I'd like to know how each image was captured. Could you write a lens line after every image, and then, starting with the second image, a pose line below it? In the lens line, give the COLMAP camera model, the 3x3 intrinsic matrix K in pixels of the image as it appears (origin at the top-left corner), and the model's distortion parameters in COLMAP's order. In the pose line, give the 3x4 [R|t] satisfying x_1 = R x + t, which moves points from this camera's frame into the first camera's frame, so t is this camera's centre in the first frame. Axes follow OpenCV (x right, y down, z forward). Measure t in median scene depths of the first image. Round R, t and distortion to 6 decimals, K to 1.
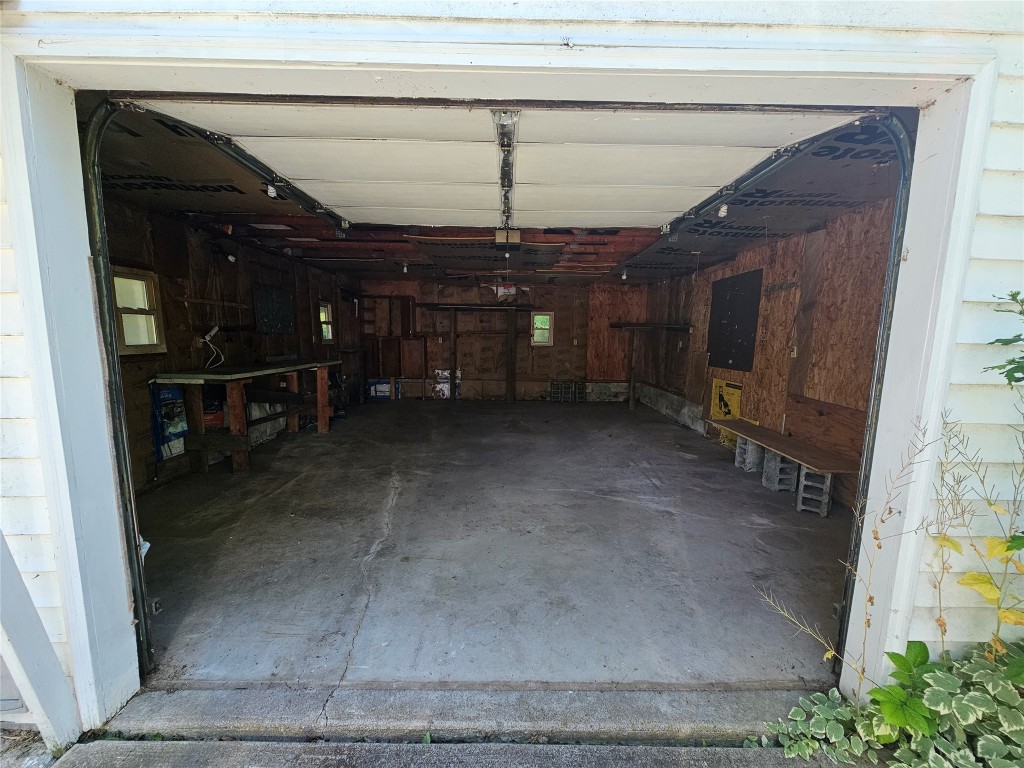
lens RADIAL K [[417.2, 0, 515.0], [0, 417.2, 388.8], [0, 0, 1]] dist [-0.000103, -0.000068]
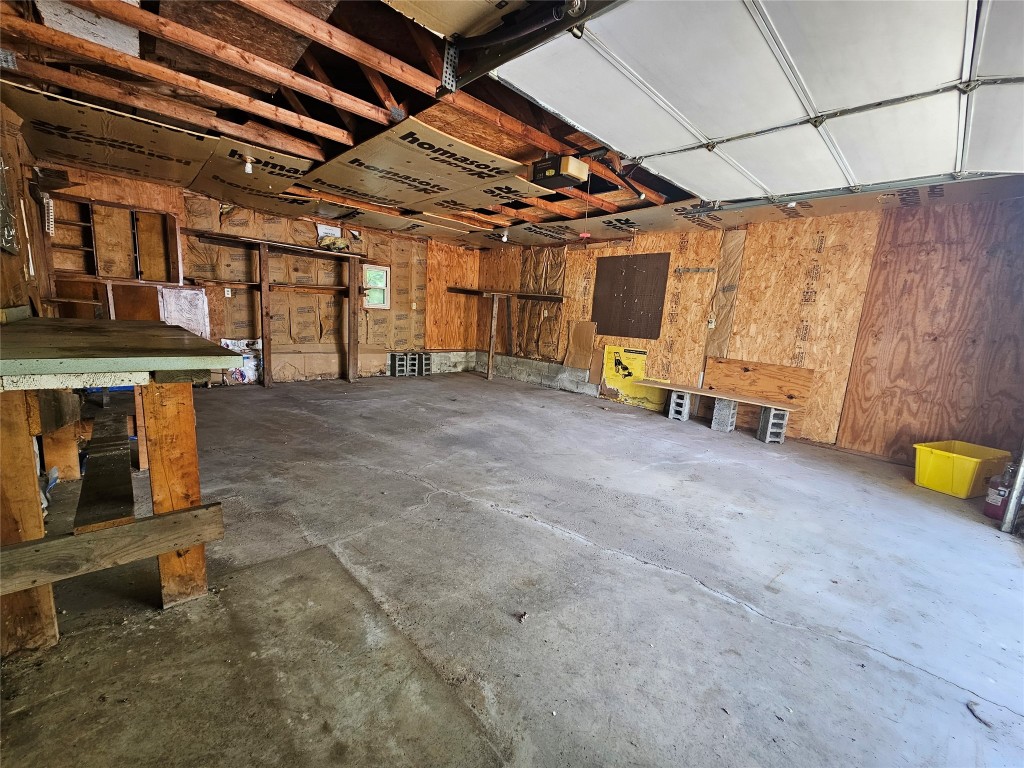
lens RADIAL K [[417.2, 0, 515.0], [0, 417.2, 388.8], [0, 0, 1]] dist [-0.000103, -0.000068]
pose [[0.722766, -0.087088, 0.685584, -0.551983], [0.035108, 0.995374, 0.089428, -0.020270], [-0.690201, -0.040566, 0.722480, 0.399386]]
